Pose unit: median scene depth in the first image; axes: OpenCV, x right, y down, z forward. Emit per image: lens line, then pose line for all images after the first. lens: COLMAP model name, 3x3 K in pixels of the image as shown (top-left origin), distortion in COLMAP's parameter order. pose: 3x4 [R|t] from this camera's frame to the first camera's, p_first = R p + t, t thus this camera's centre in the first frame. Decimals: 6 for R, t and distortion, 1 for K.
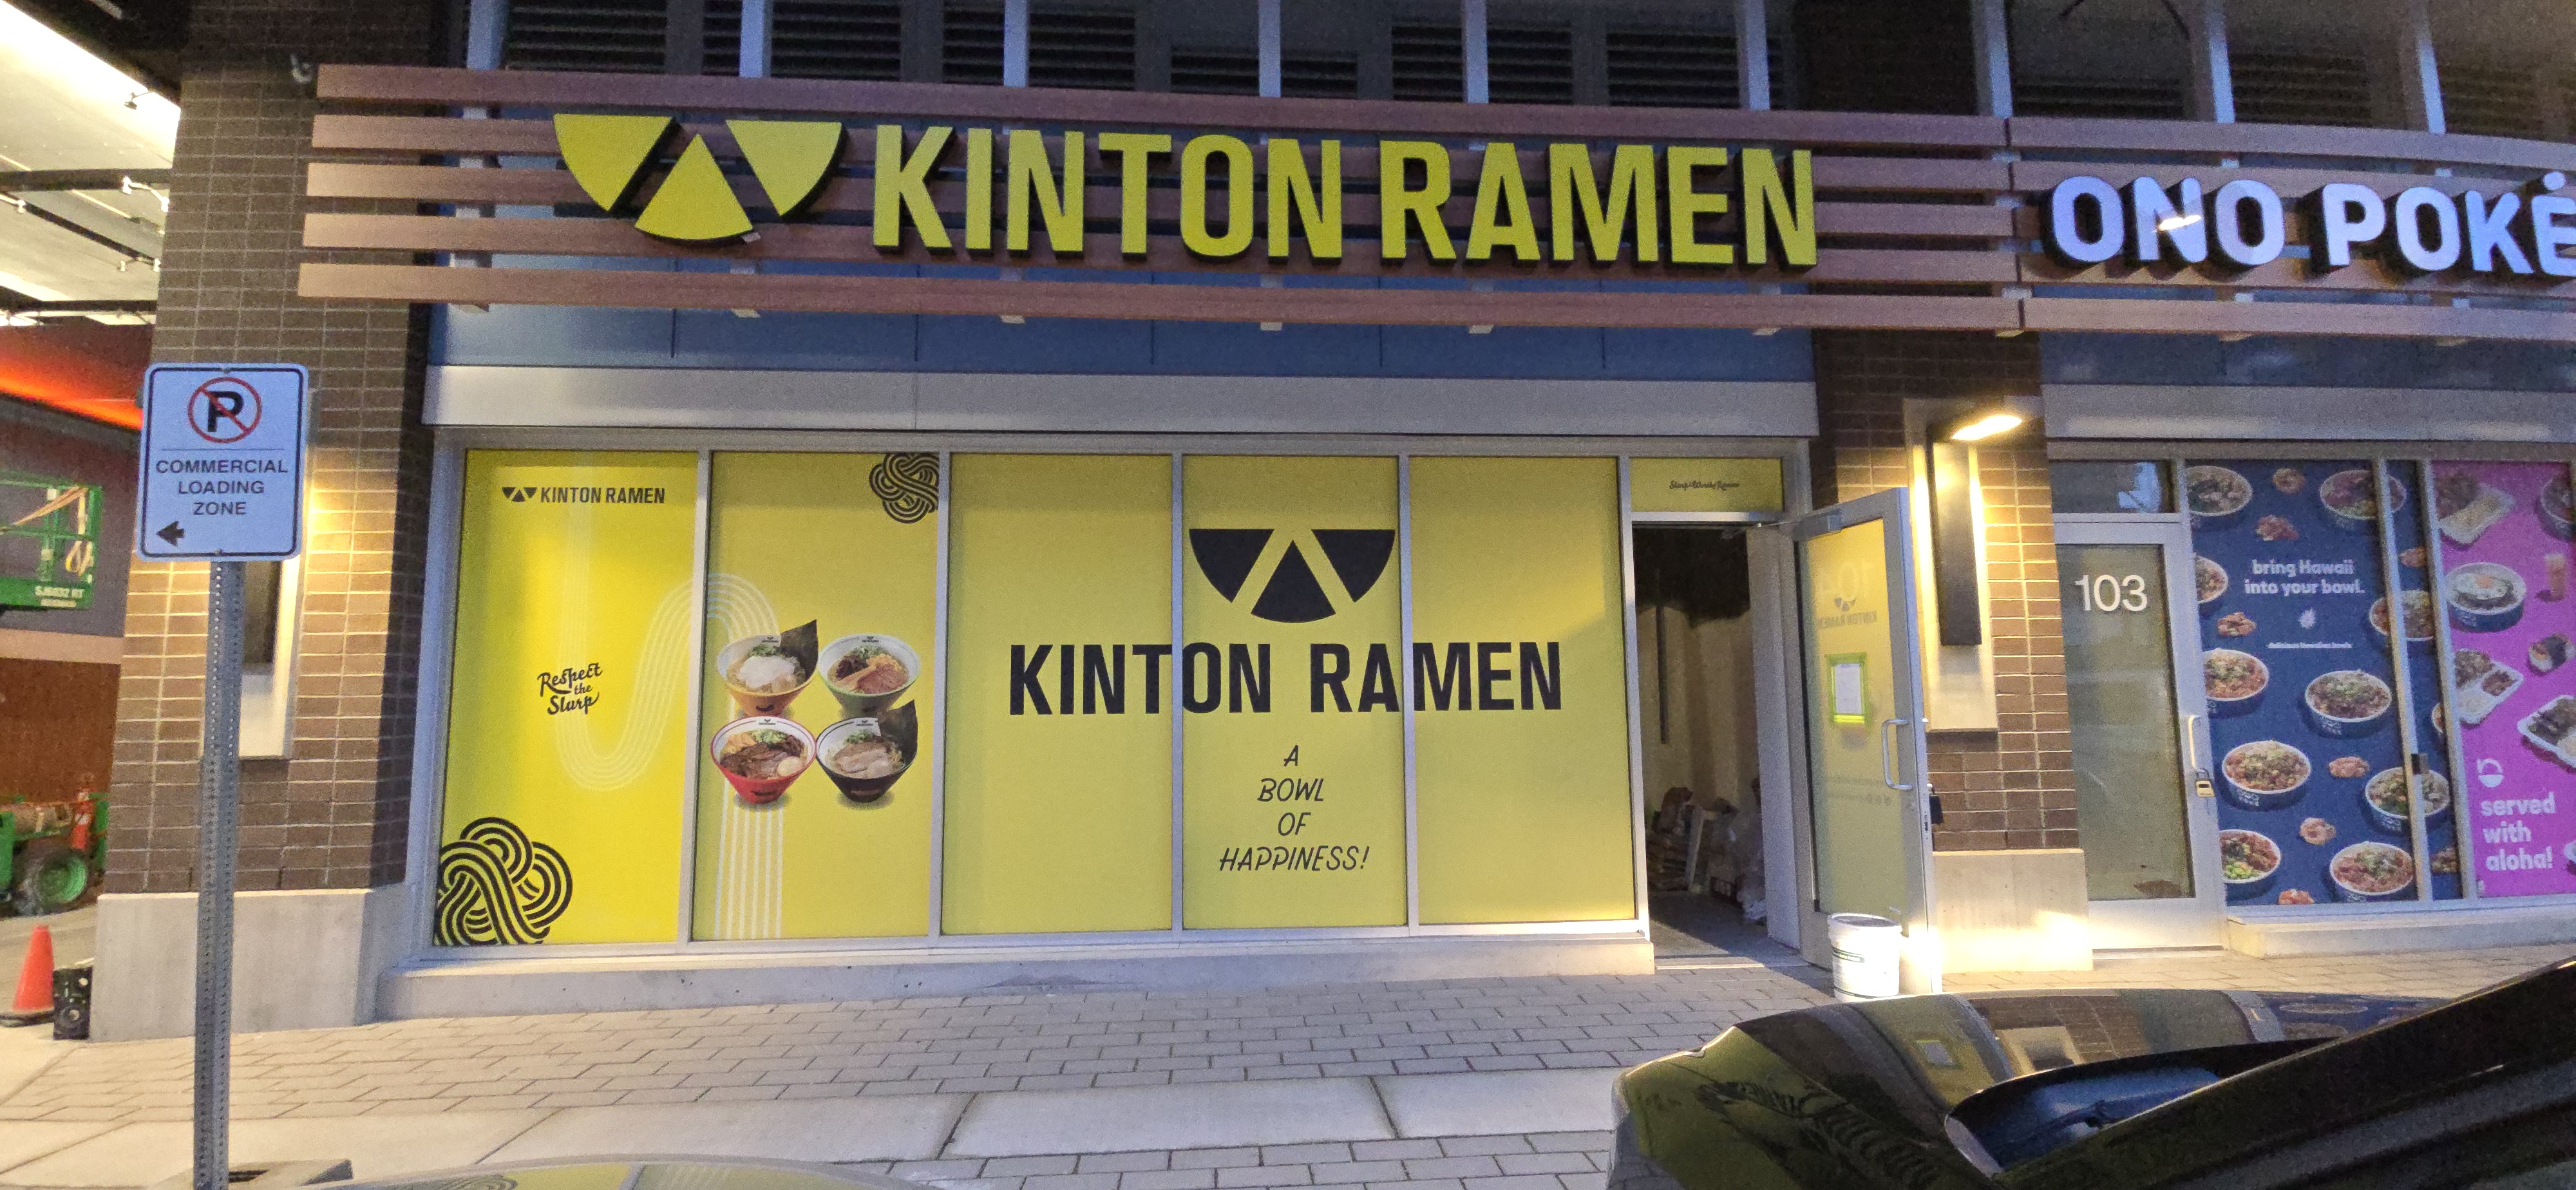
lens RADIAL K [[1040.2, 0, 1283.6], [0, 1040.2, 611.2], [0, 0, 1]] dist [0.008063, -0.006472]
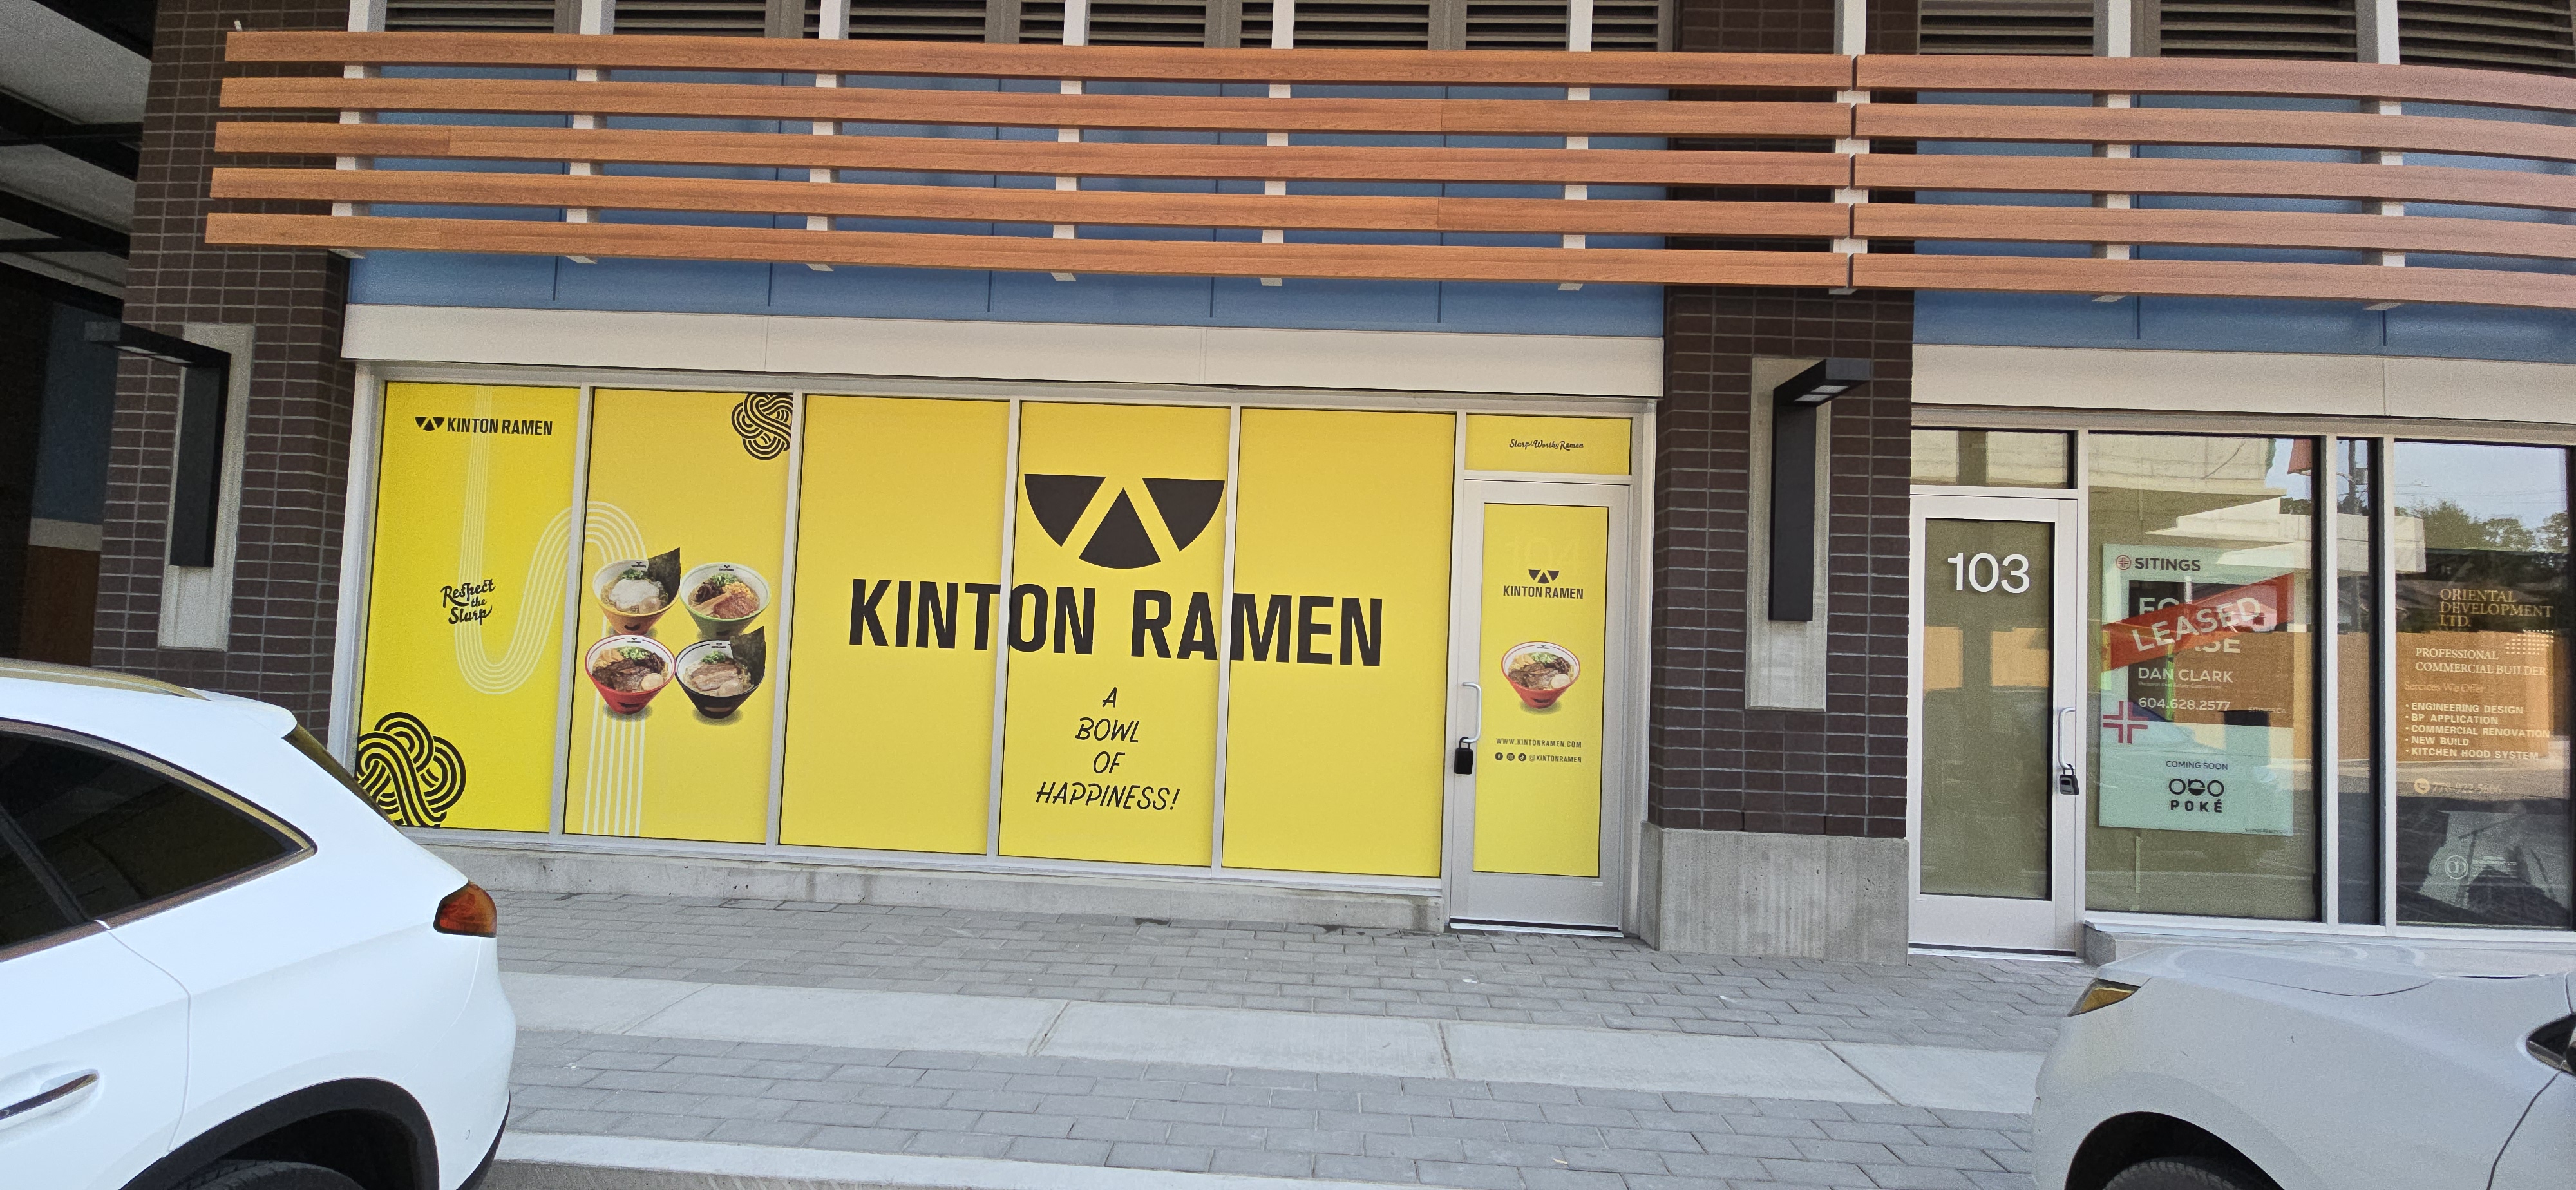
lens RADIAL K [[1040.2, 0, 1281.1], [0, 1040.2, 605.1], [0, 0, 1]] dist [0.008063, -0.006472]
pose [[0.992624, 0.045034, -0.112561, 0.292555], [-0.039069, 0.997741, 0.054657, -0.015851], [0.114768, -0.049857, 0.992140, -0.000896]]
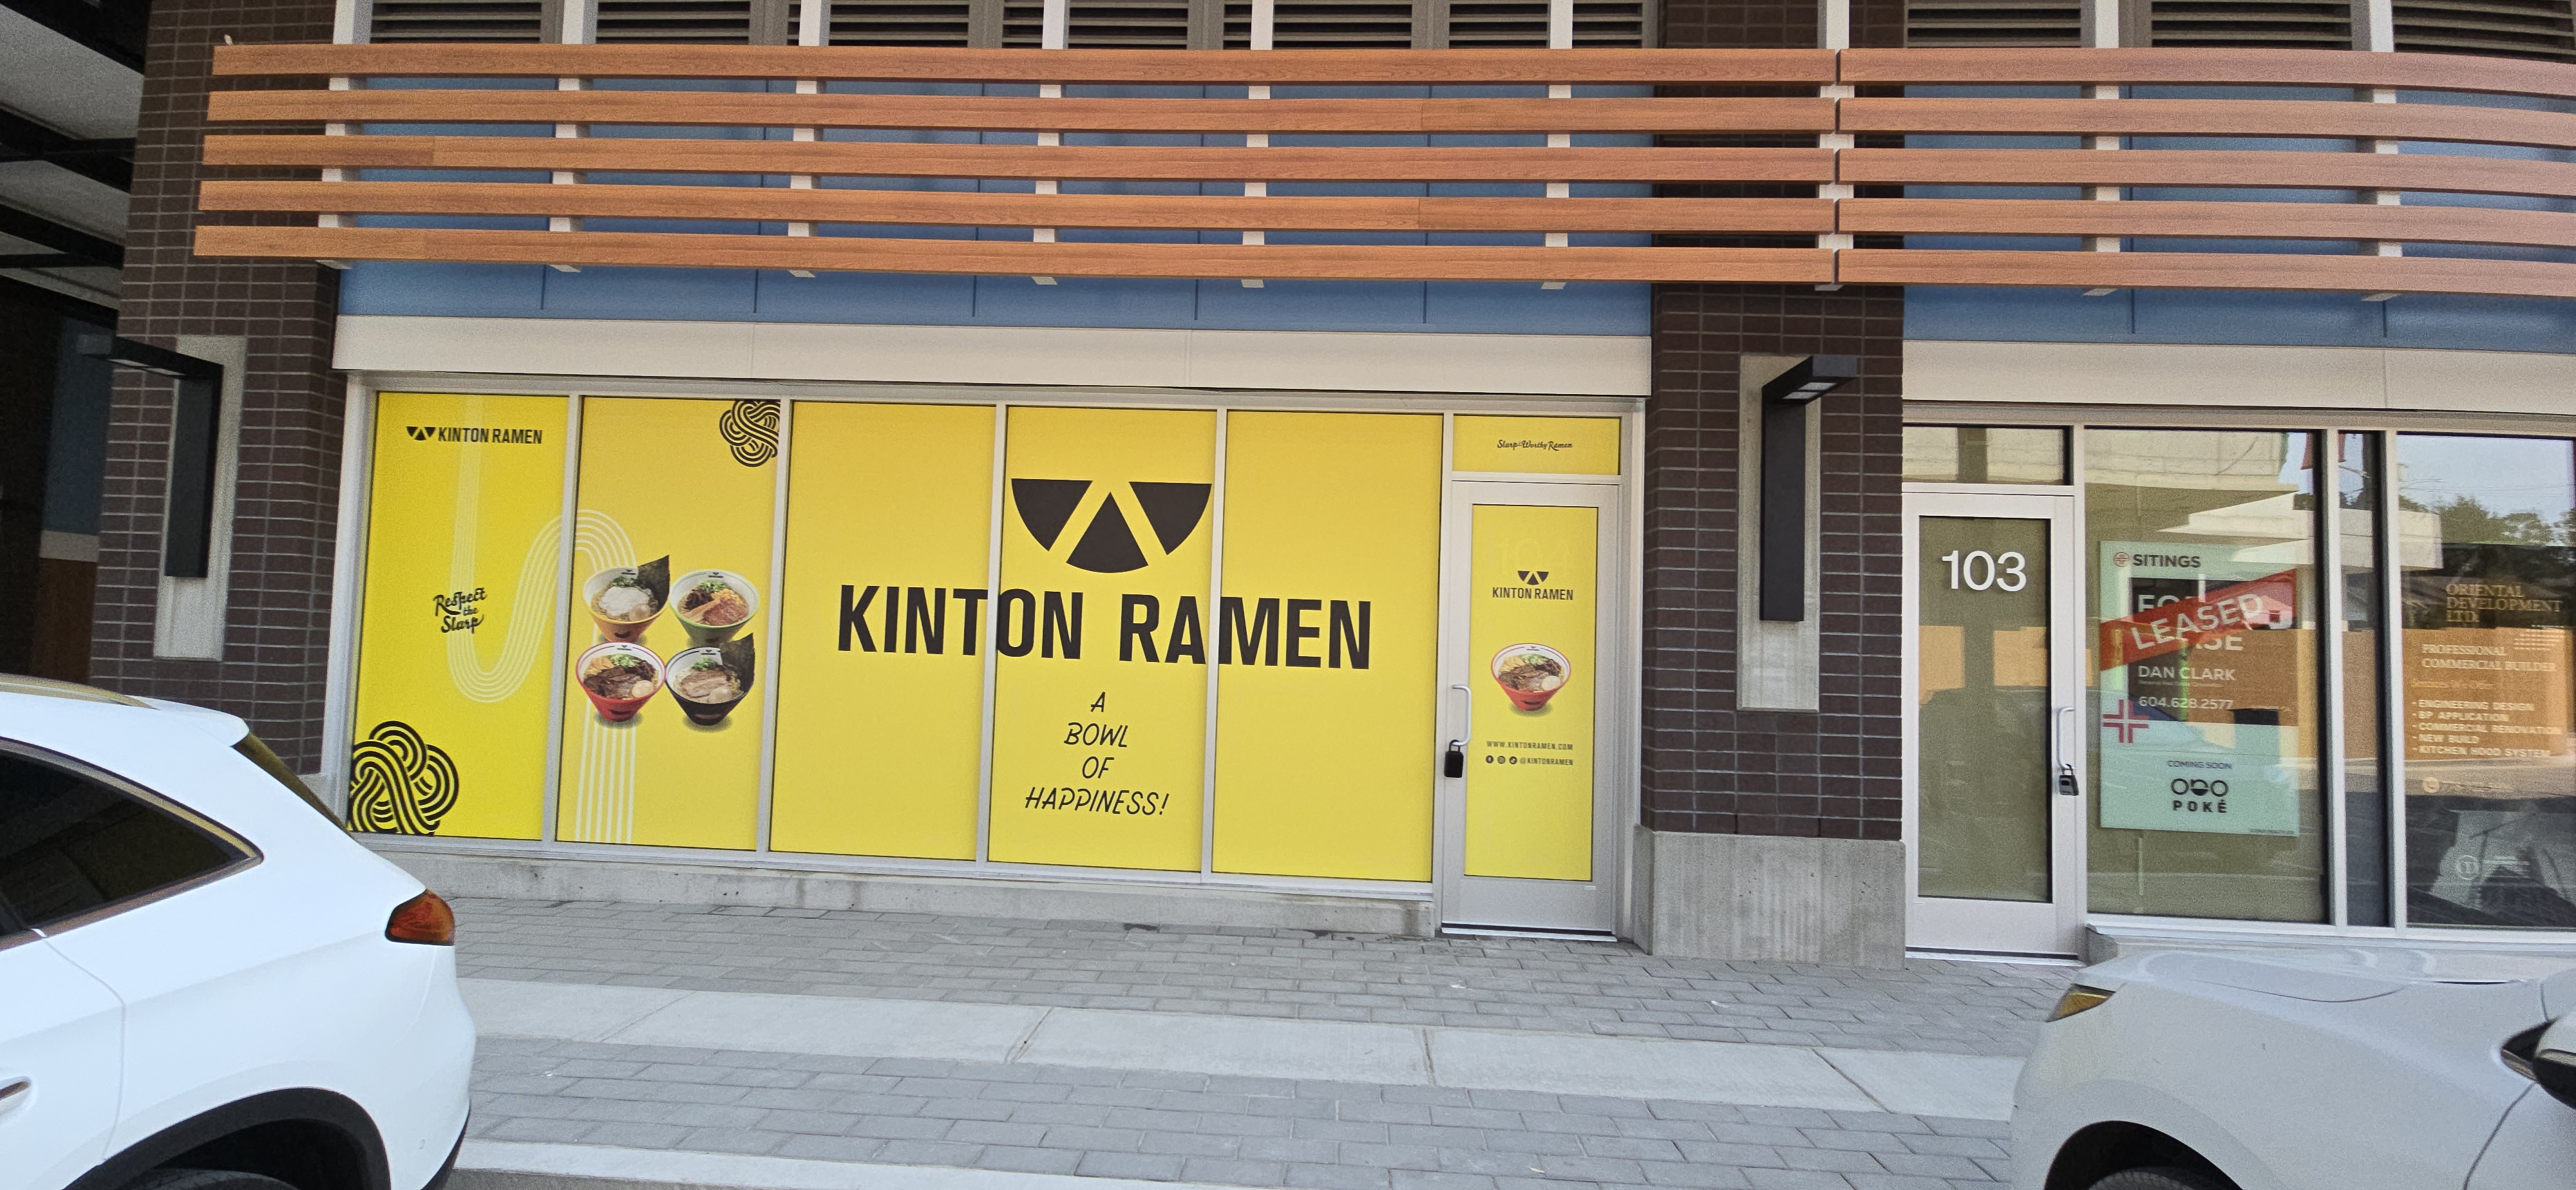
lens RADIAL K [[1040.2, 0, 1280.2], [0, 1040.2, 603.4], [0, 0, 1]] dist [0.008063, -0.006472]
pose [[0.991658, 0.037649, -0.123276, 0.313859], [-0.031805, 0.998290, 0.049037, -0.014939], [0.124911, -0.044707, 0.991160, 0.006919]]
